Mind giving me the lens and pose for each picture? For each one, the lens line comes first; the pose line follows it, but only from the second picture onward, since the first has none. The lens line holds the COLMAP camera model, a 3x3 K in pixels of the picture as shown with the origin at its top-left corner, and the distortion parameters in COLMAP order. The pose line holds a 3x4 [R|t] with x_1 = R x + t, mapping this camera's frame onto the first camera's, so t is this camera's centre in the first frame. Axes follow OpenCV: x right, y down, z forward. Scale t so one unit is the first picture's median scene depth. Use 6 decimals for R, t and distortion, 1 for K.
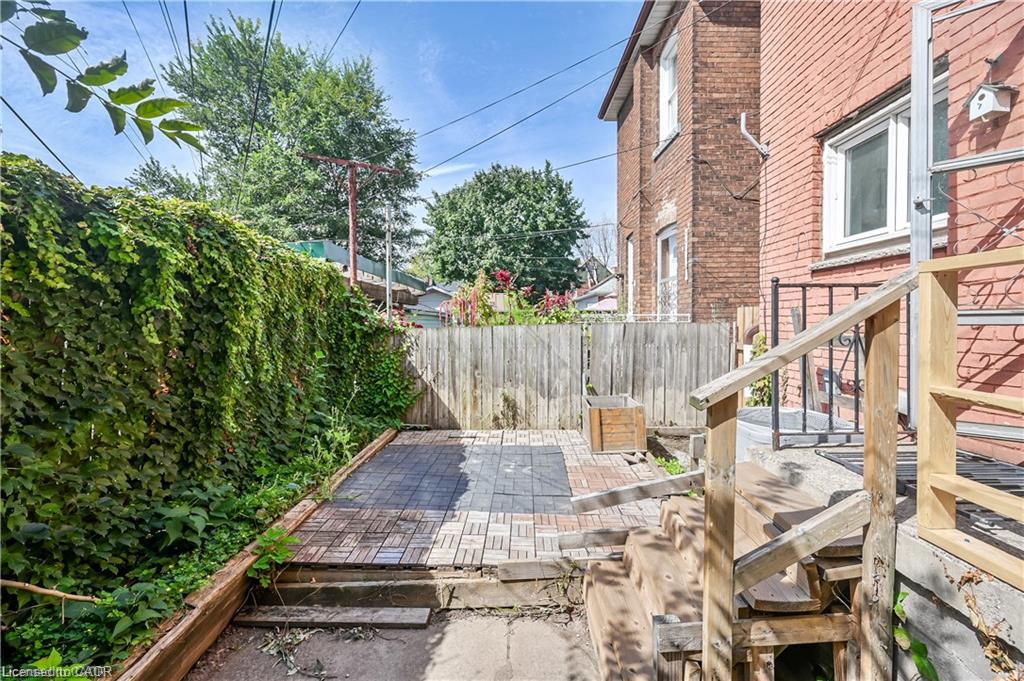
lens RADIAL K [[409.2, 0, 511.6], [0, 409.2, 335.0], [0, 0, 1]] dist [-0.000288, 0.000086]
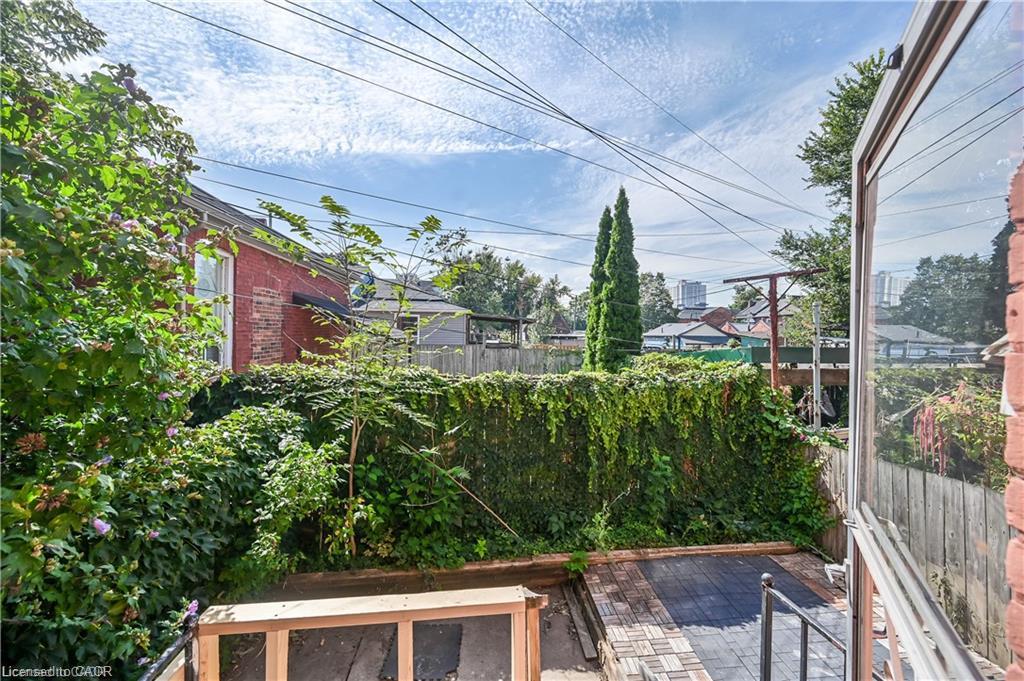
lens RADIAL K [[409.2, 0, 511.6], [0, 409.2, 335.0], [0, 0, 1]] dist [-0.000288, 0.000086]
pose [[0.092217, -0.002748, -0.995735, 0.626018], [-0.025575, 0.999660, -0.005128, -0.249930], [0.995410, 0.025939, 0.092115, 0.242743]]
